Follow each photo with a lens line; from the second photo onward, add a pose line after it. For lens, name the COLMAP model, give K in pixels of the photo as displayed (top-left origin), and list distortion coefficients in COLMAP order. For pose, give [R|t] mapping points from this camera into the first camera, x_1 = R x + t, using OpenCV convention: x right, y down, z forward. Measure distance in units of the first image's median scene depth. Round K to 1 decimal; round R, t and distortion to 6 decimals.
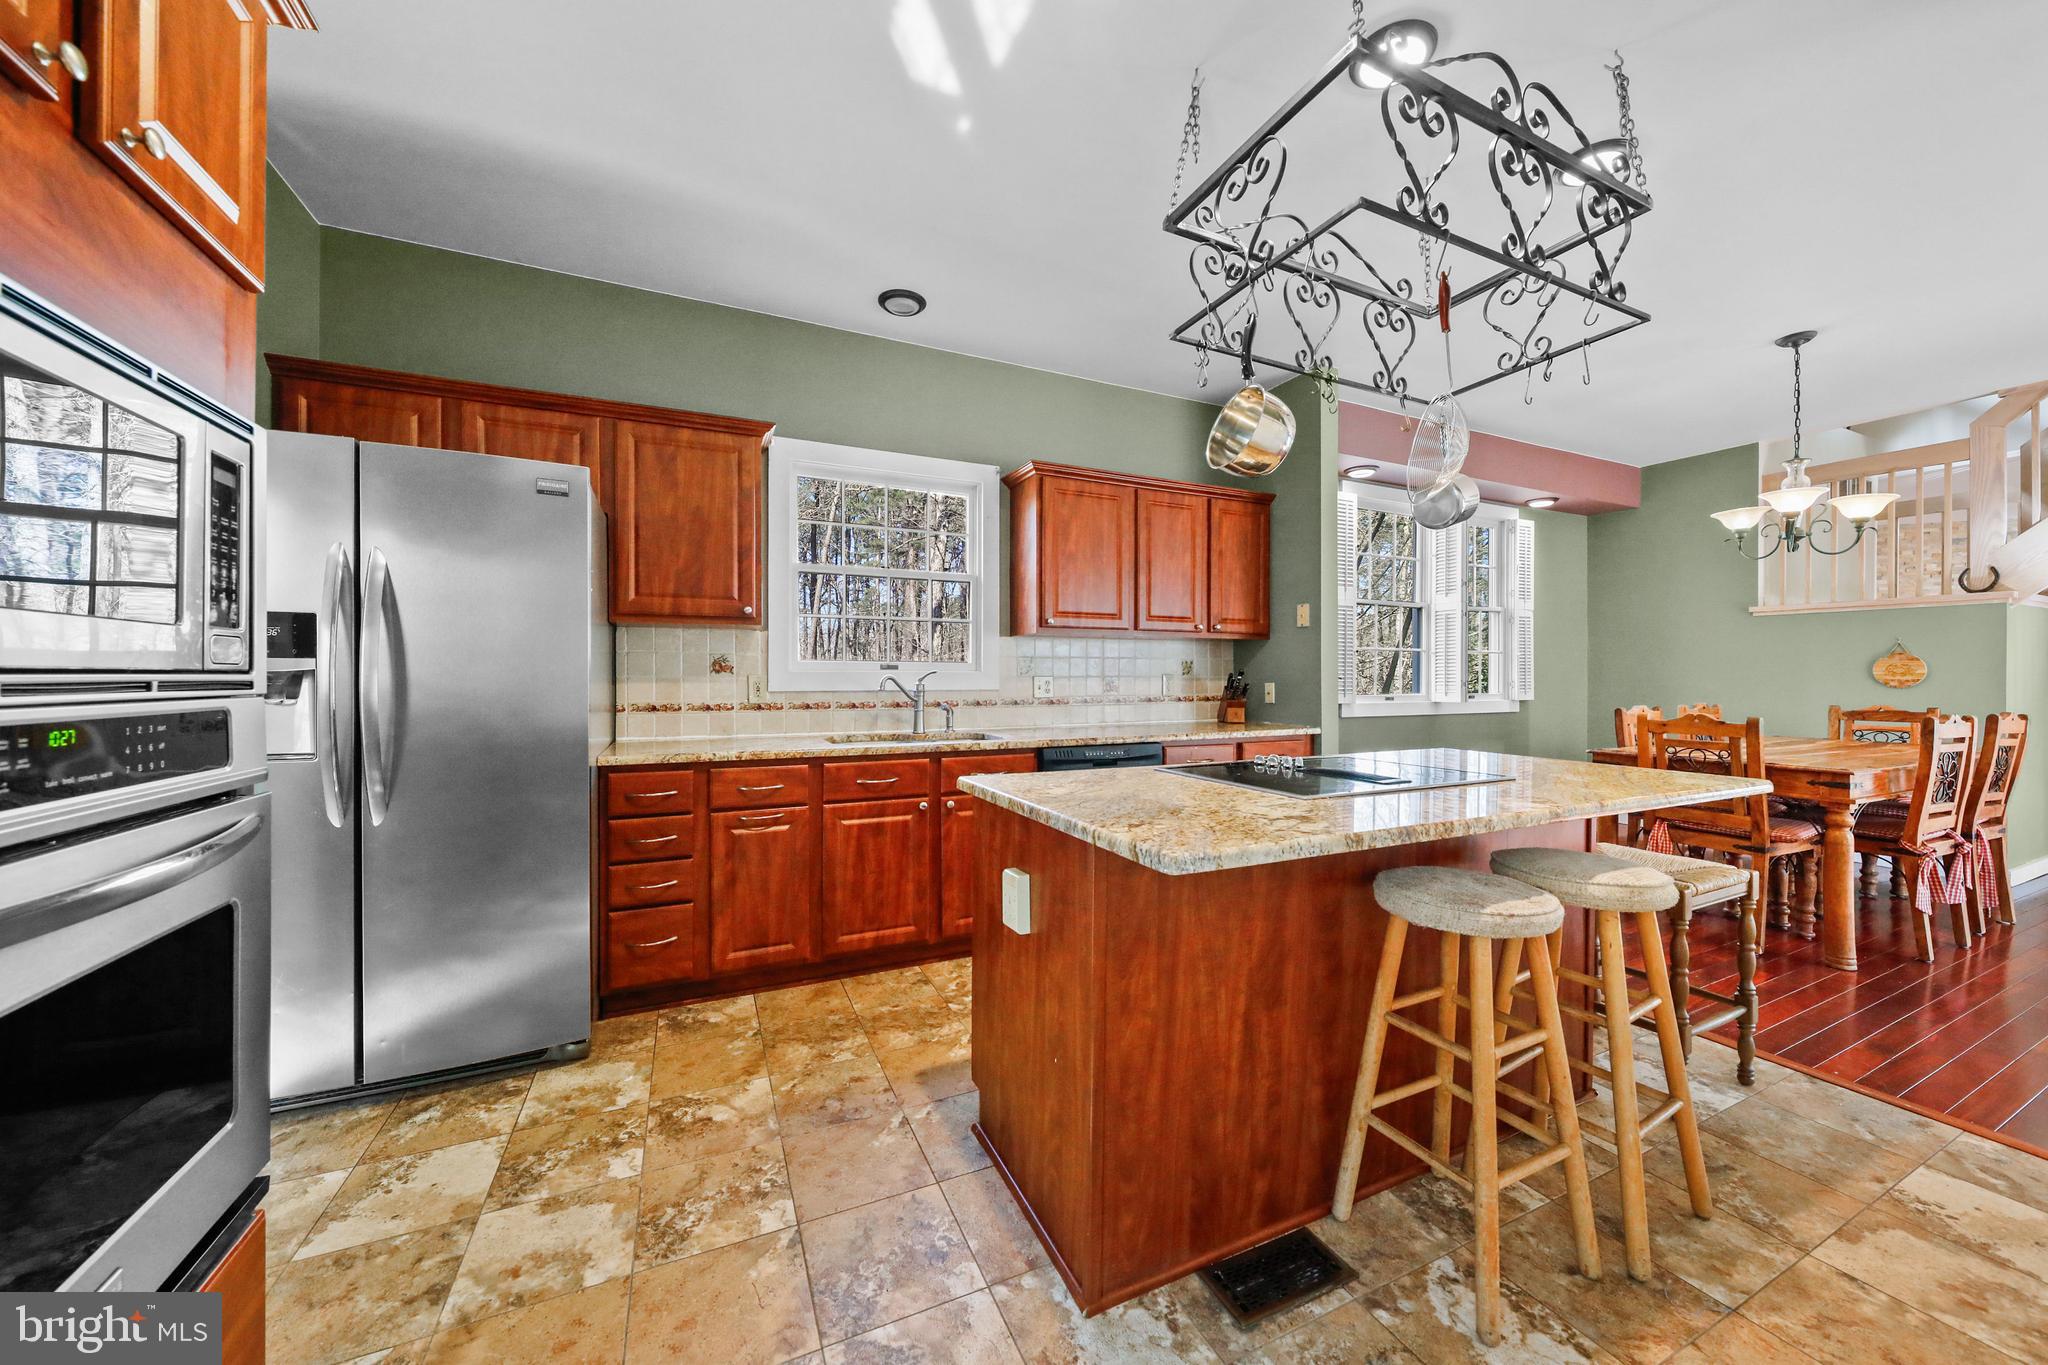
lens RADIAL K [[722.1, 0, 1022.5], [0, 722.1, 674.6], [0, 0, 1]] dist [0.001450, -0.000101]
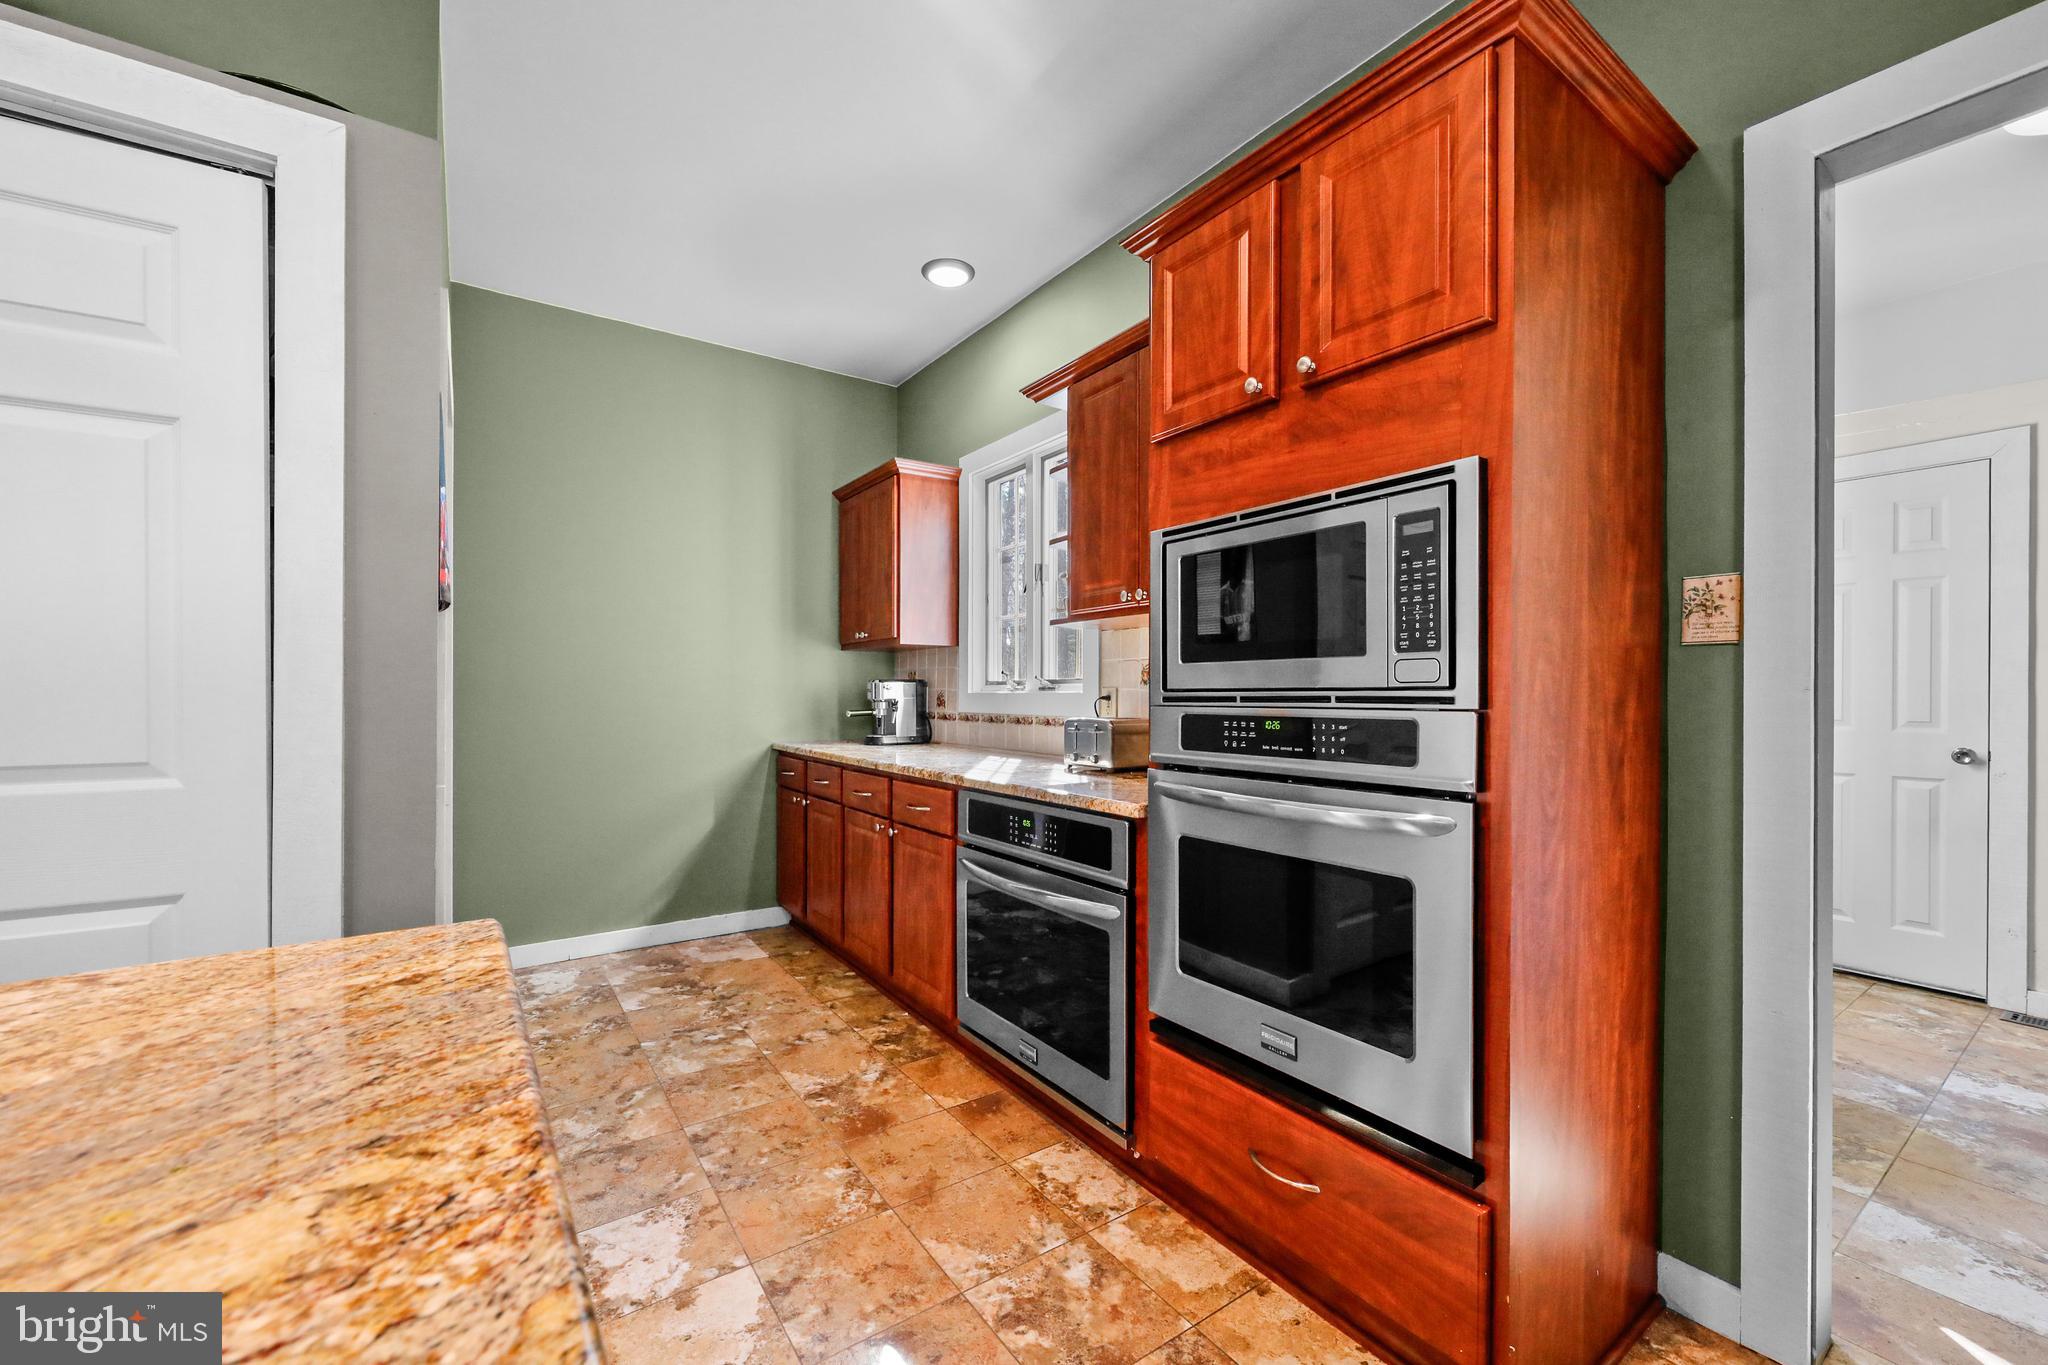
lens RADIAL K [[811.1, 0, 1028.7], [0, 811.1, 696.2], [0, 0, 1]] dist [-0.003319, 0.000009]
pose [[-0.984448, -0.005278, -0.175598, -0.070252], [-0.004686, 0.999982, -0.003786, 0.004966], [0.175615, -0.002905, -0.984455, 0.670234]]
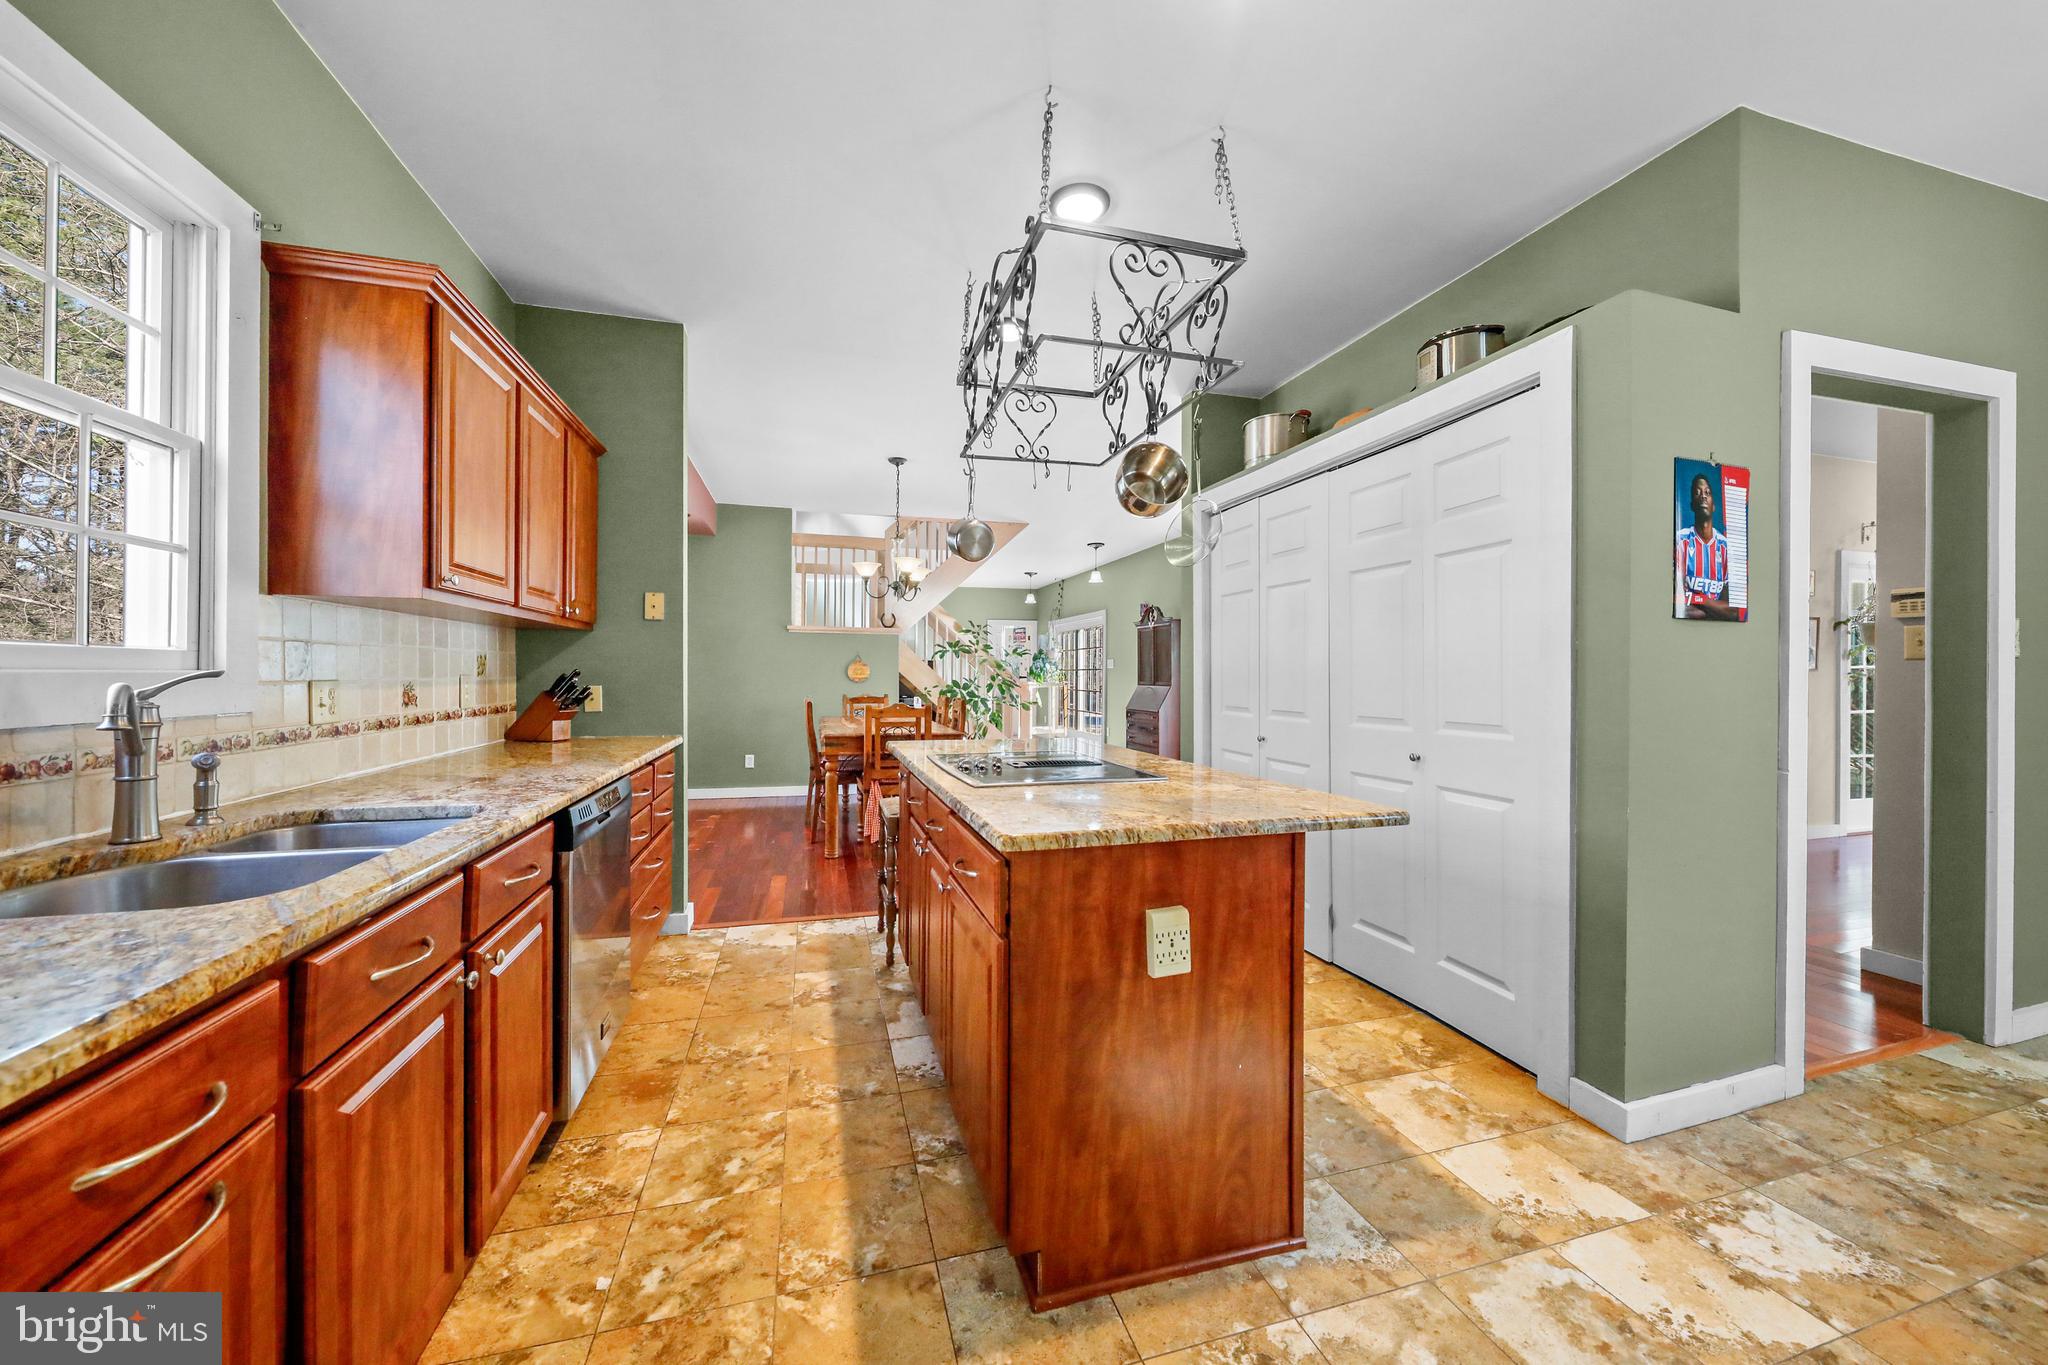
lens RADIAL K [[722.1, 0, 1024.2], [0, 722.1, 670.5], [0, 0, 1]] dist [0.001450, -0.000101]
pose [[0.148660, 0.004103, 0.988880, -0.467407], [-0.007159, 0.999970, -0.003073, -0.008539], [-0.988862, -0.006622, 0.148685, 0.534153]]
